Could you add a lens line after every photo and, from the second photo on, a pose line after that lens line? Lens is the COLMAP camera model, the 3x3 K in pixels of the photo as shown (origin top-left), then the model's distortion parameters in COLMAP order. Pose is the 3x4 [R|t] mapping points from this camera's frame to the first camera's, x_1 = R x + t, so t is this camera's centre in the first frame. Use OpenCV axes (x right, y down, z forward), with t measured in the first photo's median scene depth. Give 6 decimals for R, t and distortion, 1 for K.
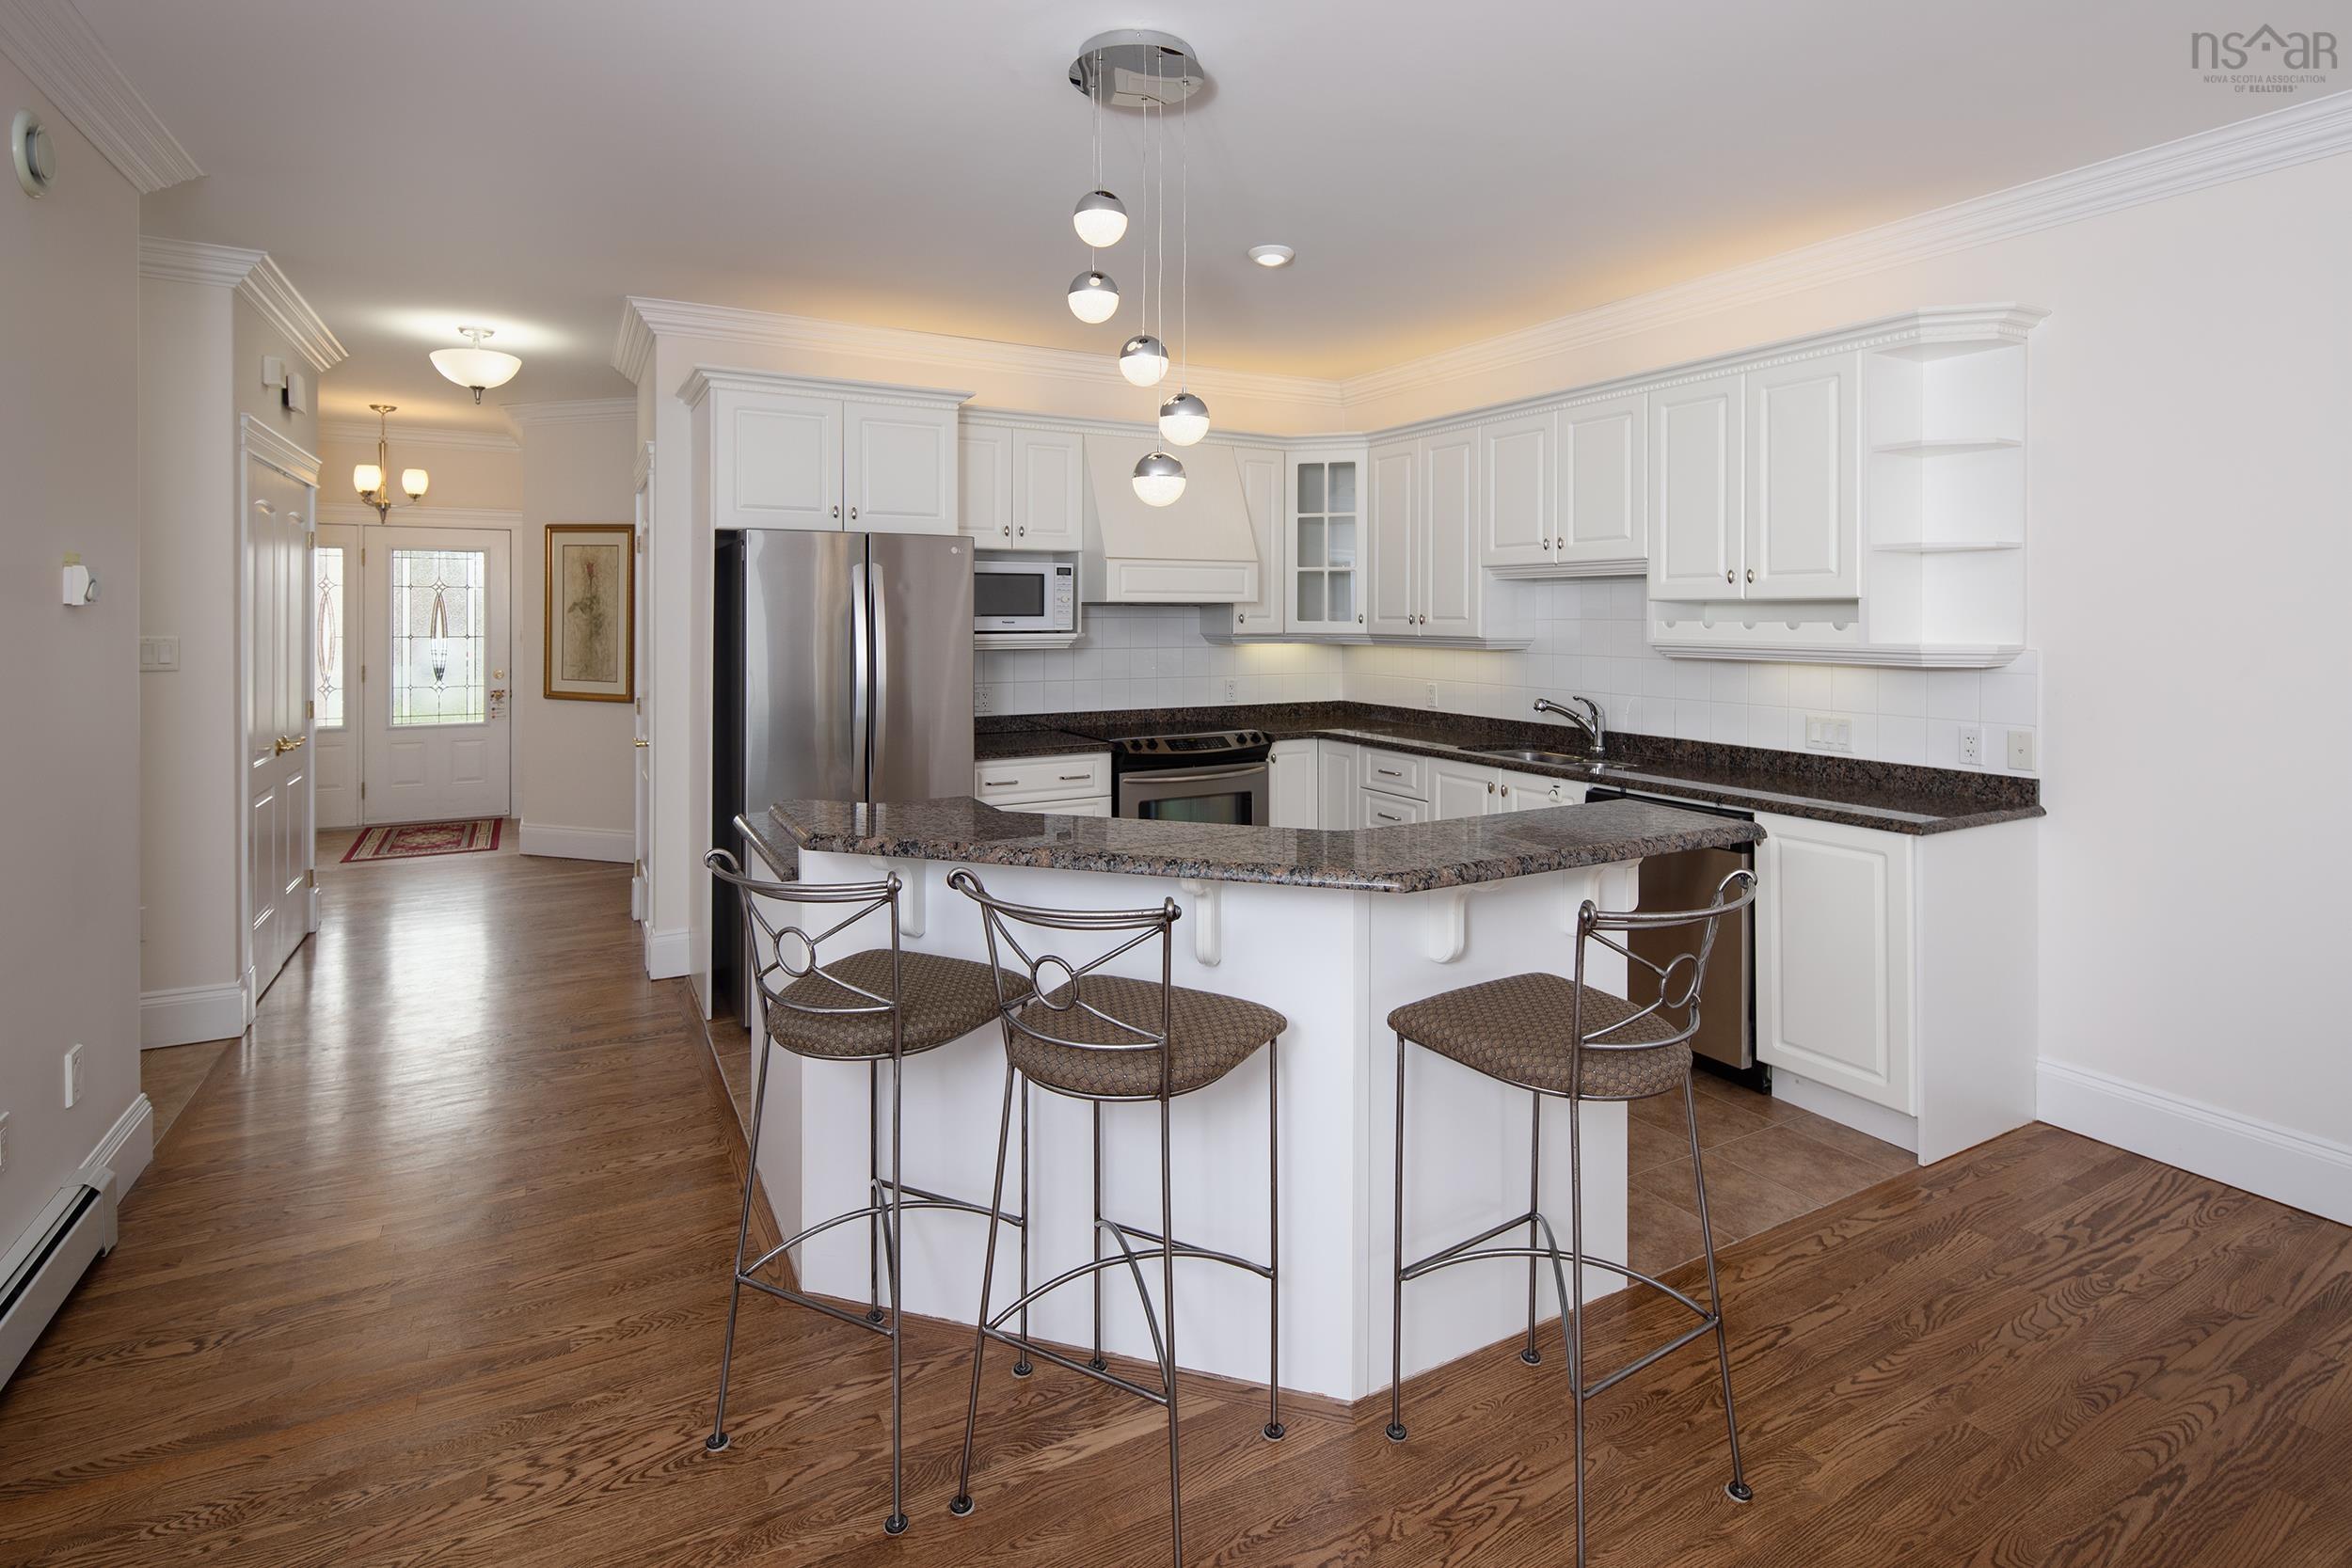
lens RADIAL K [[1131.6, 0, 1171.5], [0, 1131.6, 613.0], [0, 0, 1]] dist [0.000543, -0.001000]
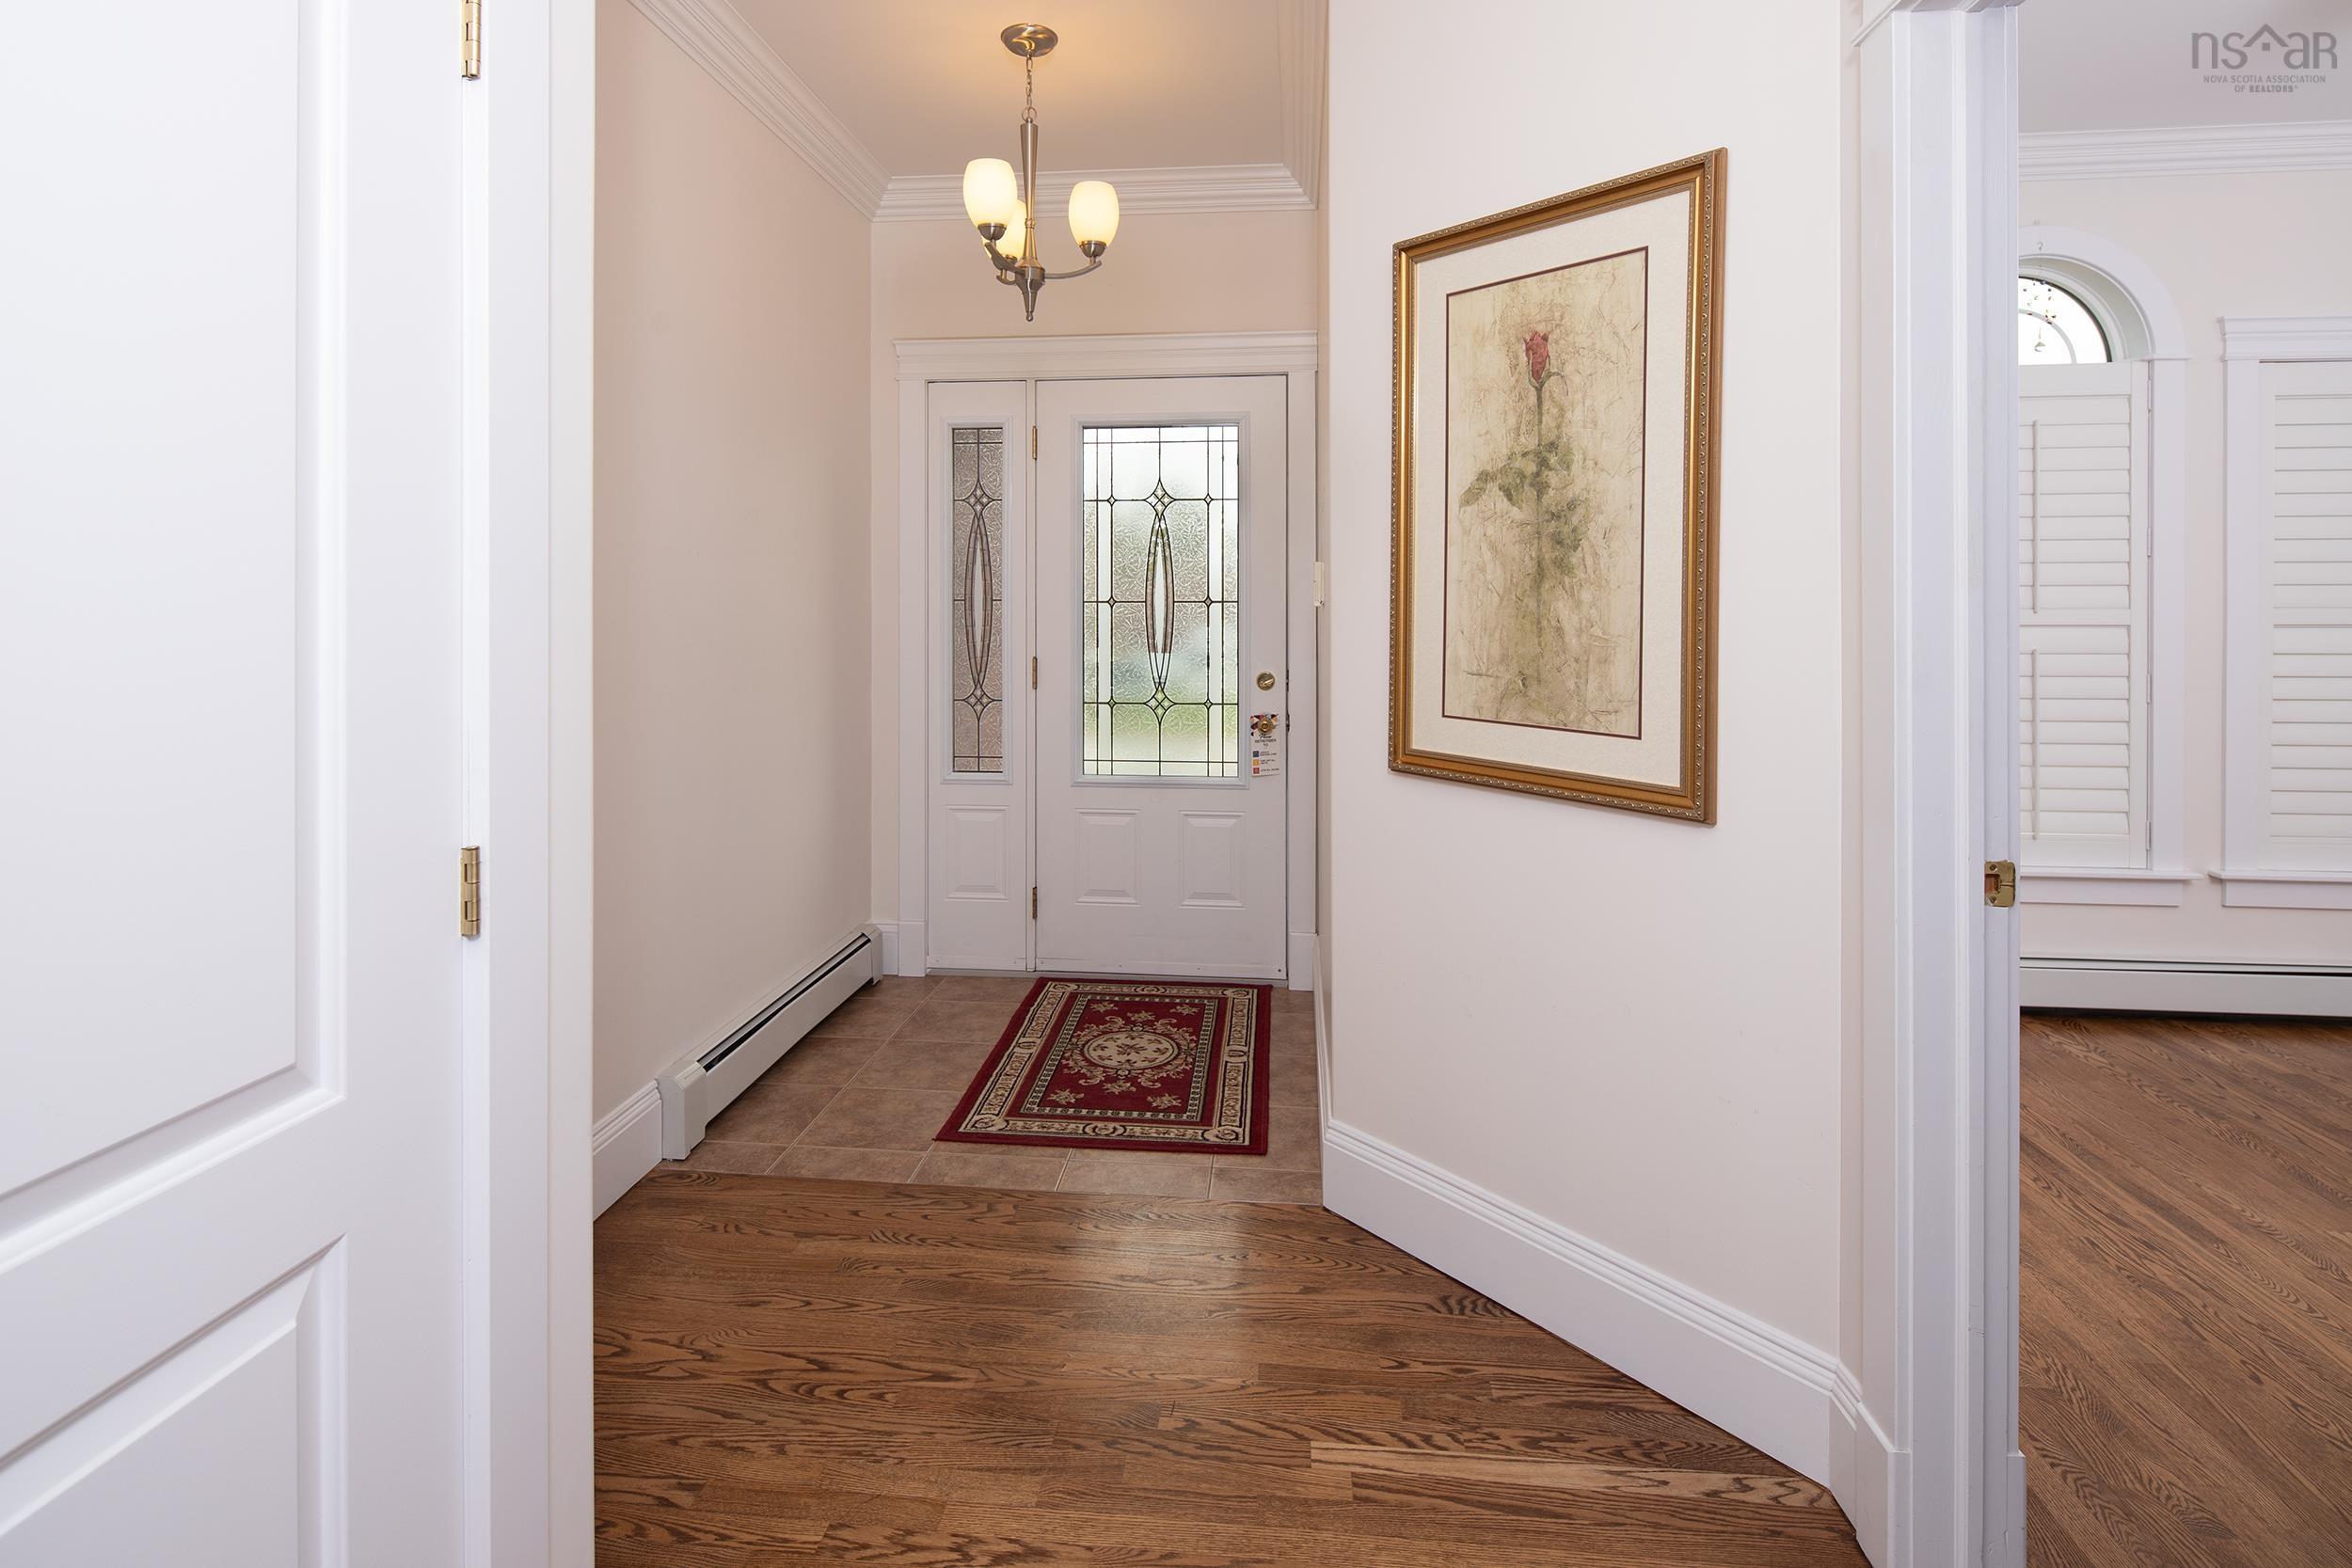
lens RADIAL K [[1131.6, 0, 1171.5], [0, 1131.6, 613.0], [0, 0, 1]] dist [0.000543, -0.001000]
pose [[0.819545, 0.000744, -0.573015, -0.562855], [-0.000273, 1.000000, 0.000907, 0.039349], [0.573015, -0.000586, 0.819545, 0.934203]]
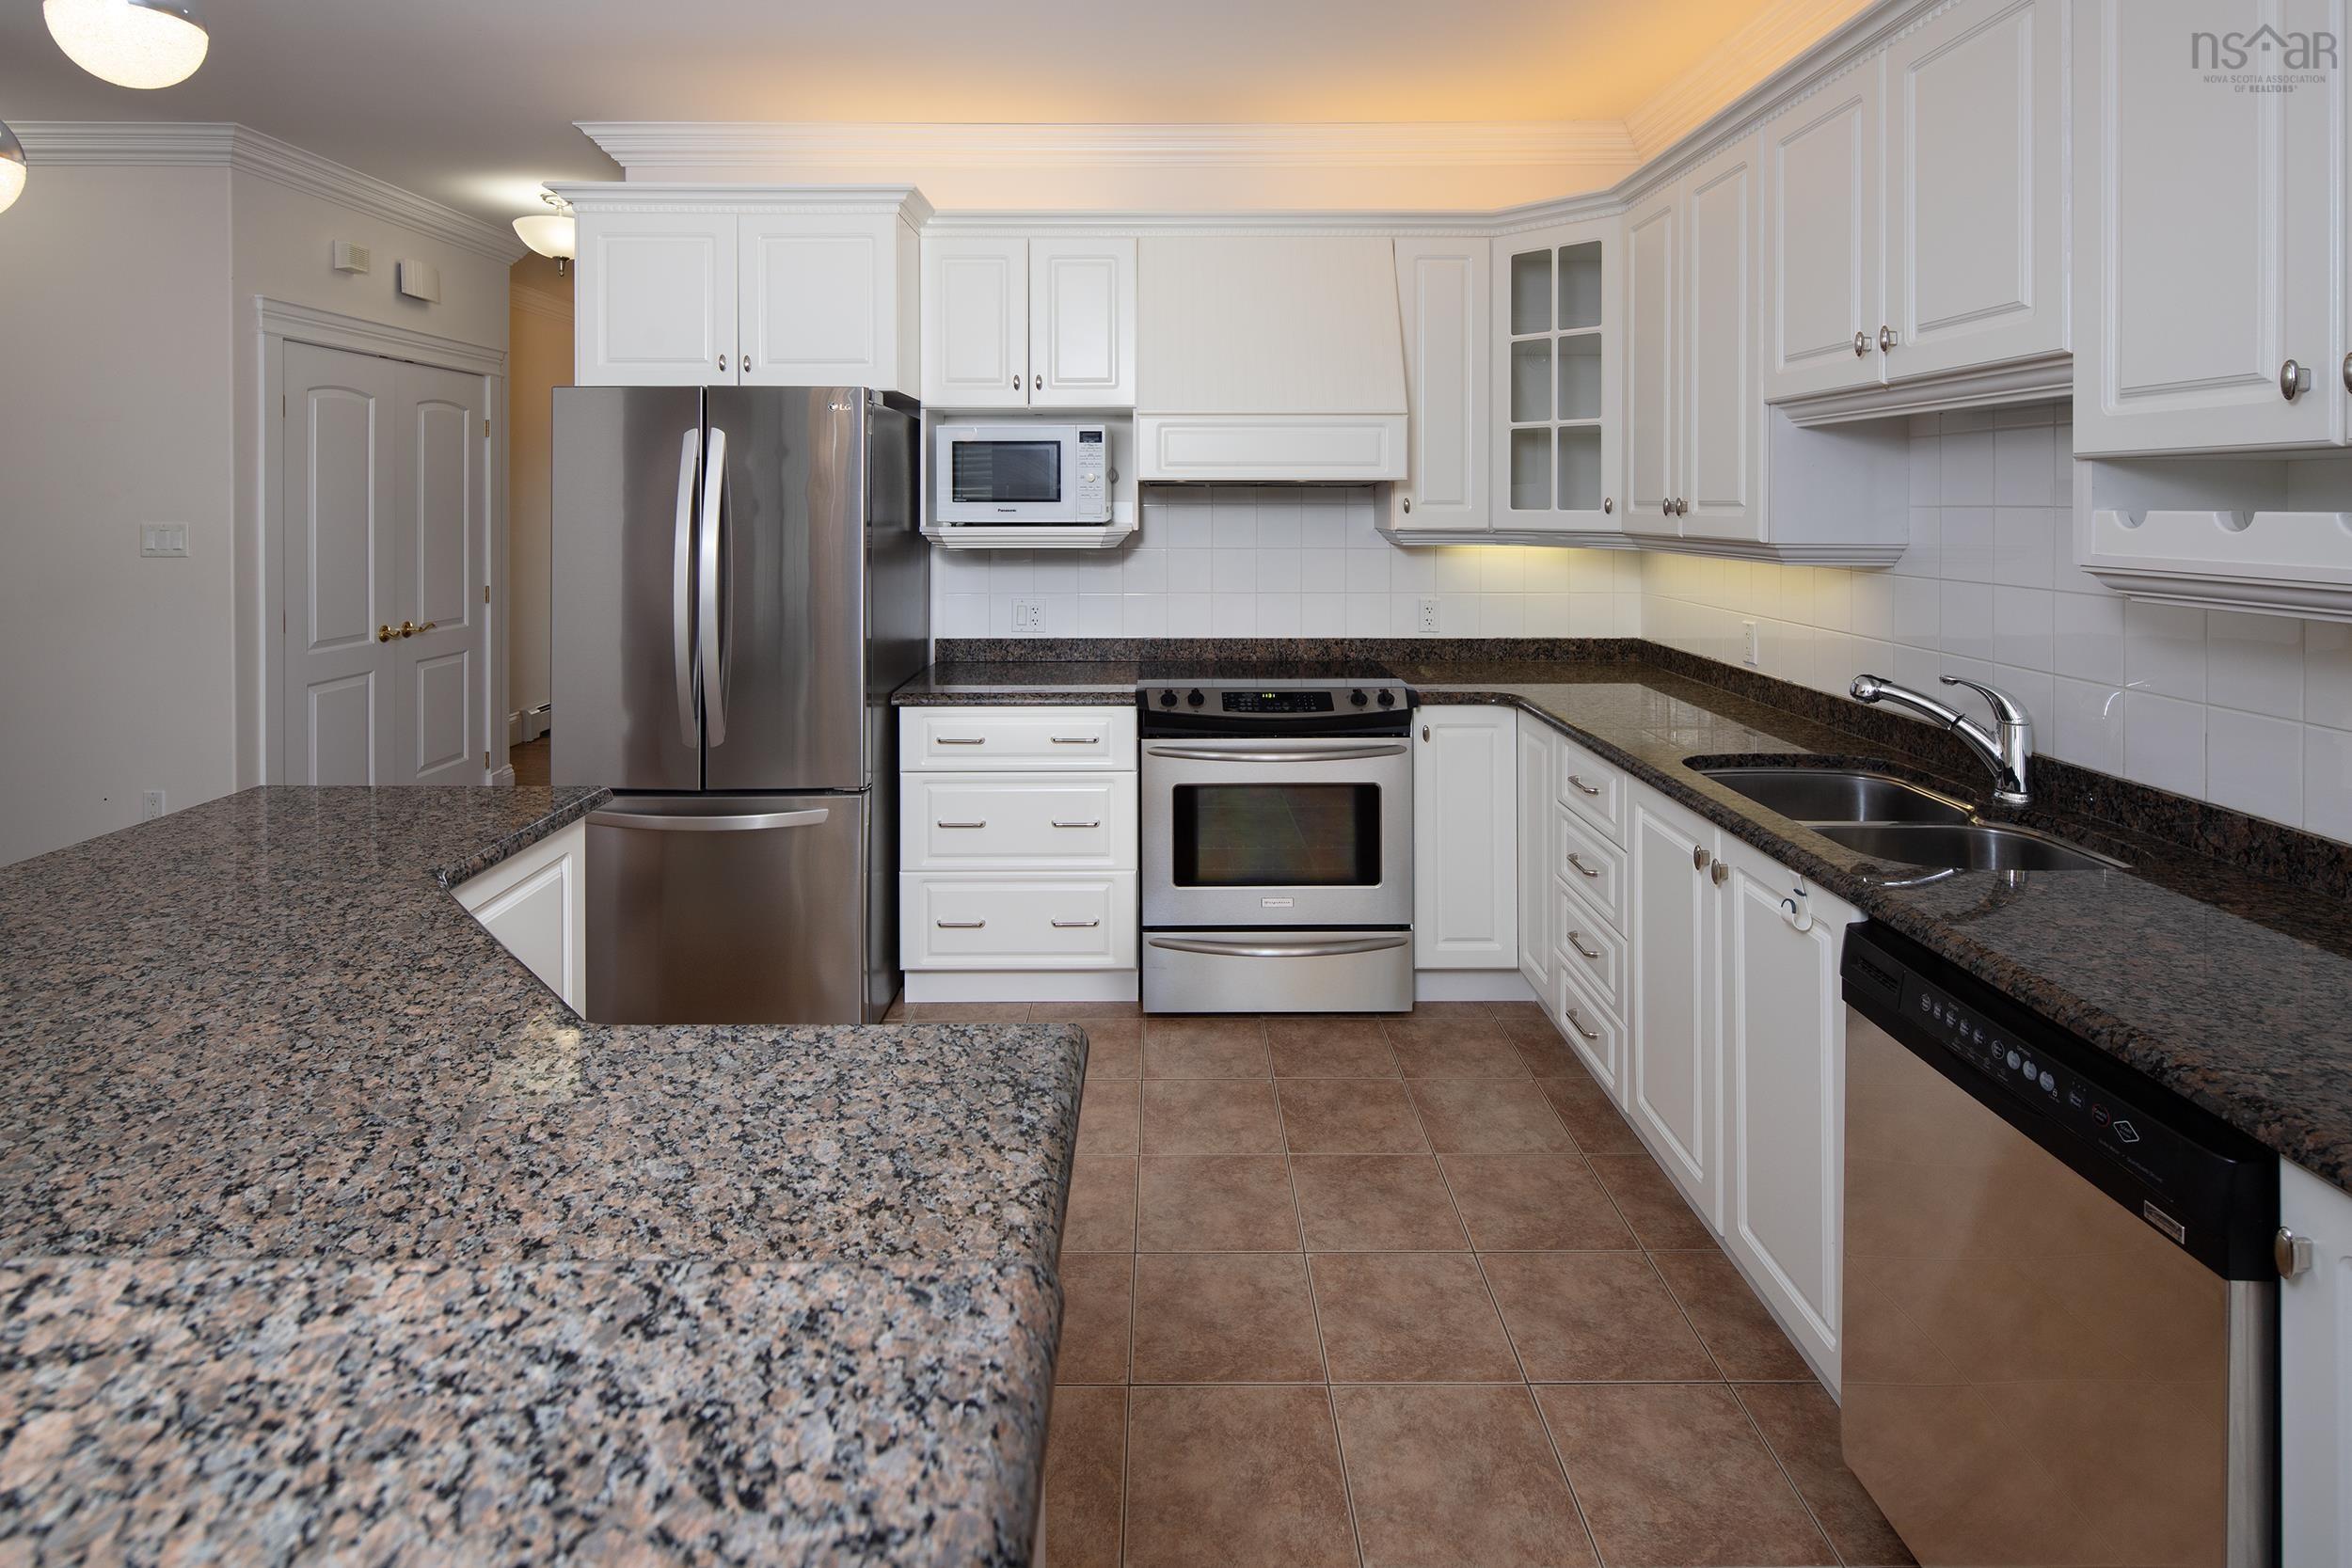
lens RADIAL K [[1135.5, 0, 1164.4], [0, 1135.5, 499.4], [0, 0, 1]] dist [0.001618, -0.000226]
pose [[0.872860, -0.002642, -0.487963, 0.277853], [0.001586, 0.999995, -0.002579, 0.003276], [0.487968, 0.001477, 0.872860, 0.406846]]
